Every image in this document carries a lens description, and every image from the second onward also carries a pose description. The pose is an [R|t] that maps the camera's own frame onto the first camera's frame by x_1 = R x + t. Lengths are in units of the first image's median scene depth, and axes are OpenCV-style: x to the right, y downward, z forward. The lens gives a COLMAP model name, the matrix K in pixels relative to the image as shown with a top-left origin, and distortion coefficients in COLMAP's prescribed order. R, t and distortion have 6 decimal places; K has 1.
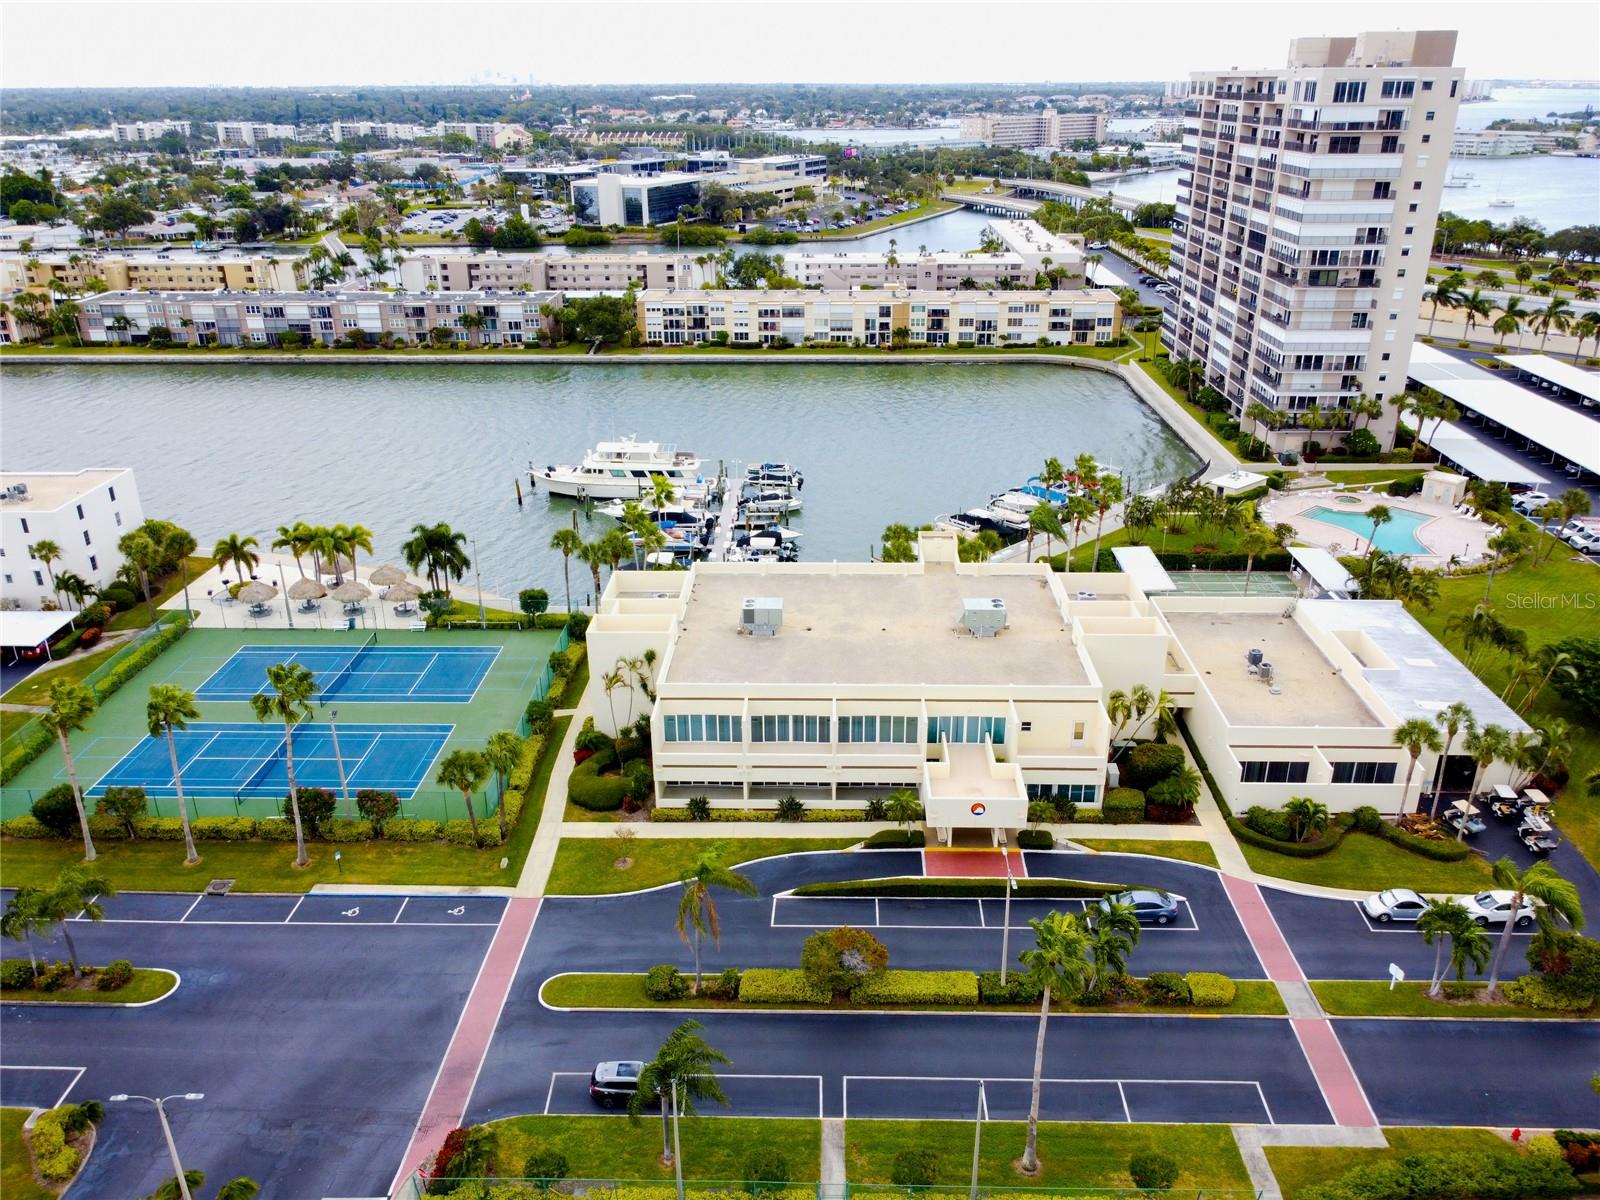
lens RADIAL K [[1136.3, 0, 800.0], [0, 1136.3, 571.9], [0, 0, 1]] dist [-0.000431, -0.000087]
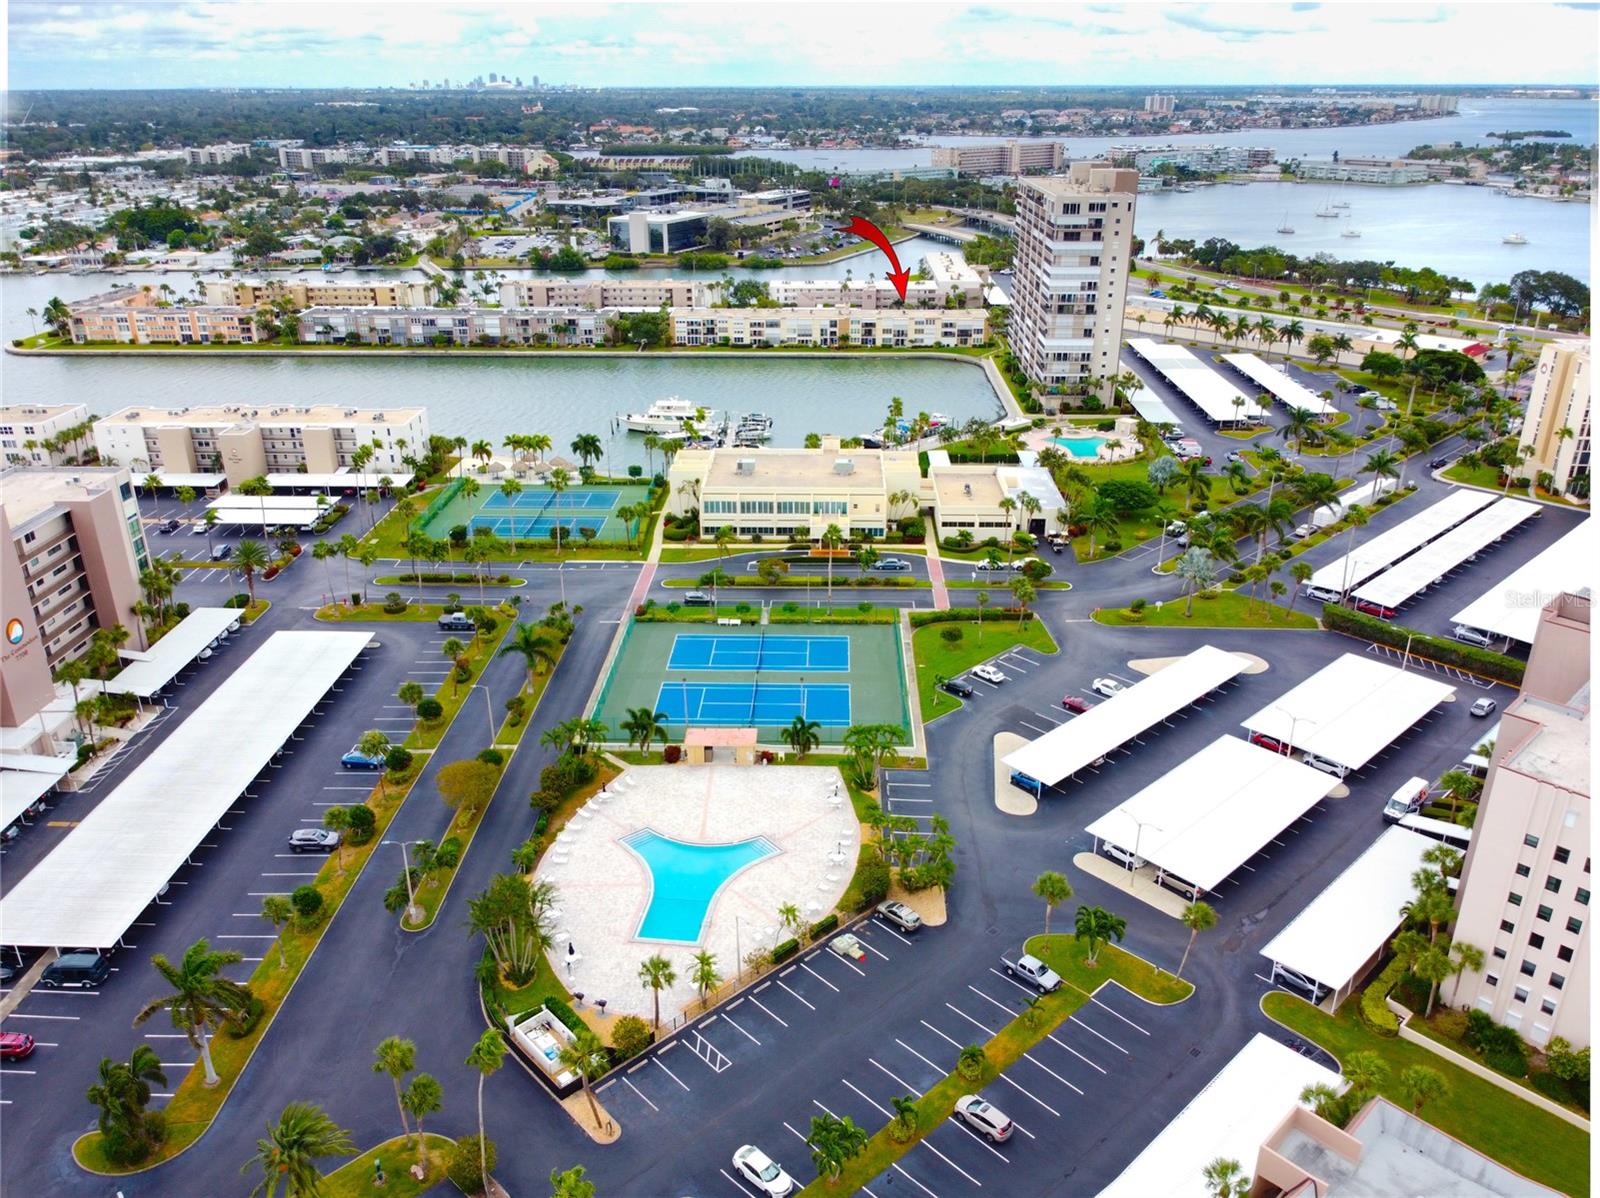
lens RADIAL K [[1200.5, 0, 802.3], [0, 1200.5, 580.2], [0, 0, 1]] dist [0.000778, -0.001804]
pose [[0.999992, 0.003976, -0.000044, 0.034436], [-0.003976, 0.999985, -0.003654, 0.118233], [0.000029, 0.003654, 0.999993, -0.597530]]
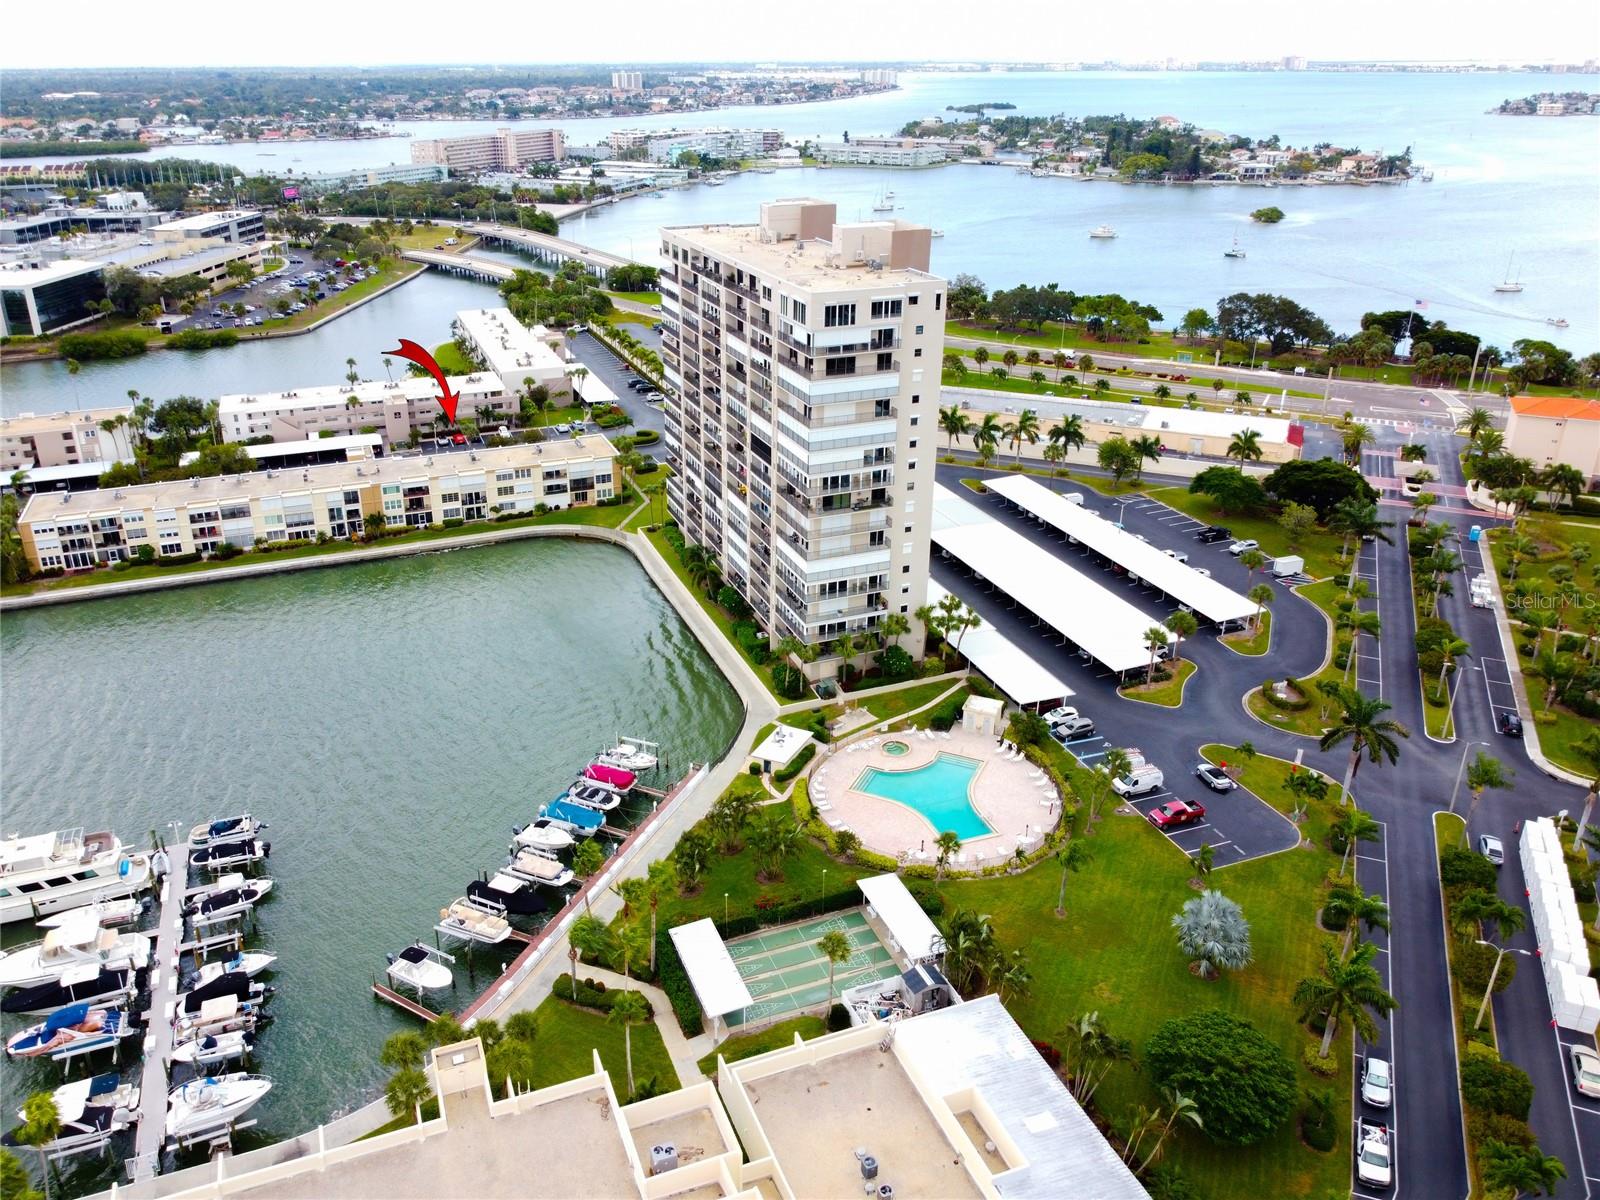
lens RADIAL K [[1143.5, 0, 701.8], [0, 1143.5, 551.3], [0, 0, 1]] dist [-0.001661, -0.004221]
pose [[0.935092, -0.140788, 0.325242, 0.036163], [0.137738, 0.989935, 0.032509, -0.180346], [-0.326545, 0.014399, 0.945072, 0.112009]]
